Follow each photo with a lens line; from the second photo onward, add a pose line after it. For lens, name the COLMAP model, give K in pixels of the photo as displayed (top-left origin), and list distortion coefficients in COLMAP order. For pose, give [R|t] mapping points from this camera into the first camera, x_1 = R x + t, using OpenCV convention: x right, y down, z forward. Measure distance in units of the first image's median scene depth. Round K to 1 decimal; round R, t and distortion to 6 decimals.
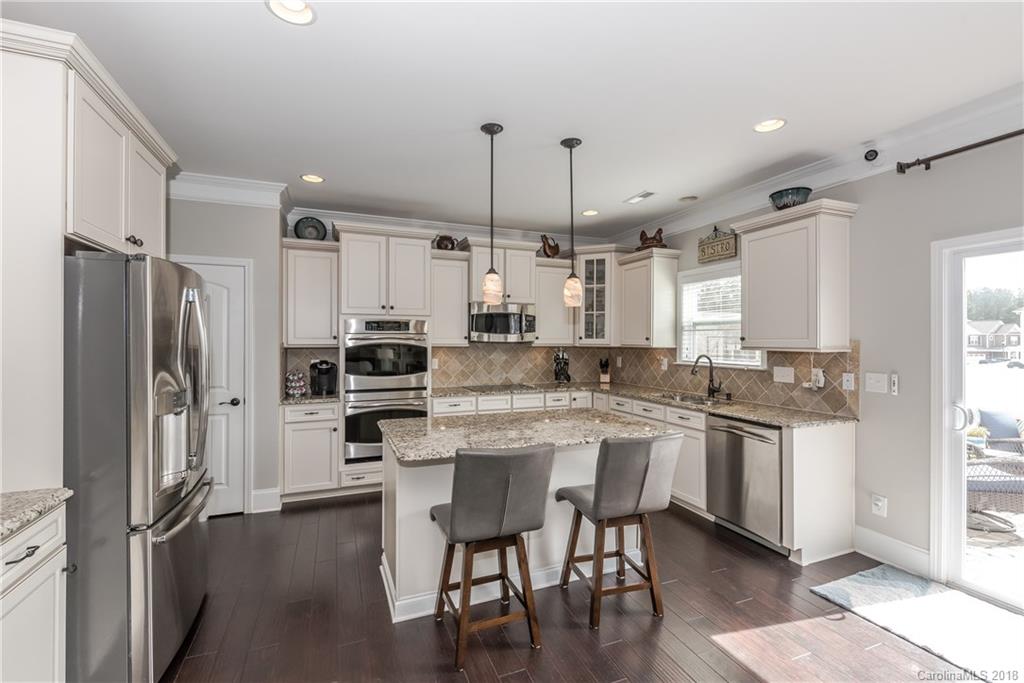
lens RADIAL K [[442.3, 0, 513.3], [0, 442.3, 342.2], [0, 0, 1]] dist [-0.001350, -0.000273]
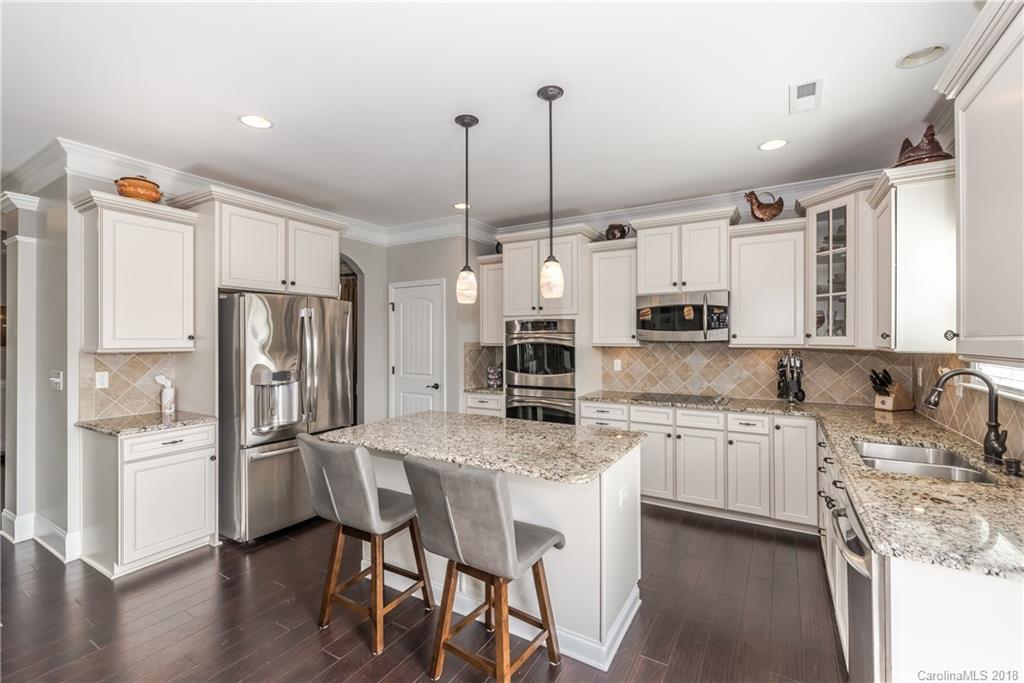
lens RADIAL K [[454.0, 0, 512.0], [0, 454.0, 341.5], [0, 0, 1]] dist [0.020934, -0.000031]
pose [[0.611382, 0.002726, -0.791331, 0.432021], [0.001094, 0.999990, 0.004290, -0.004237], [0.791335, -0.003489, 0.611373, 0.251202]]
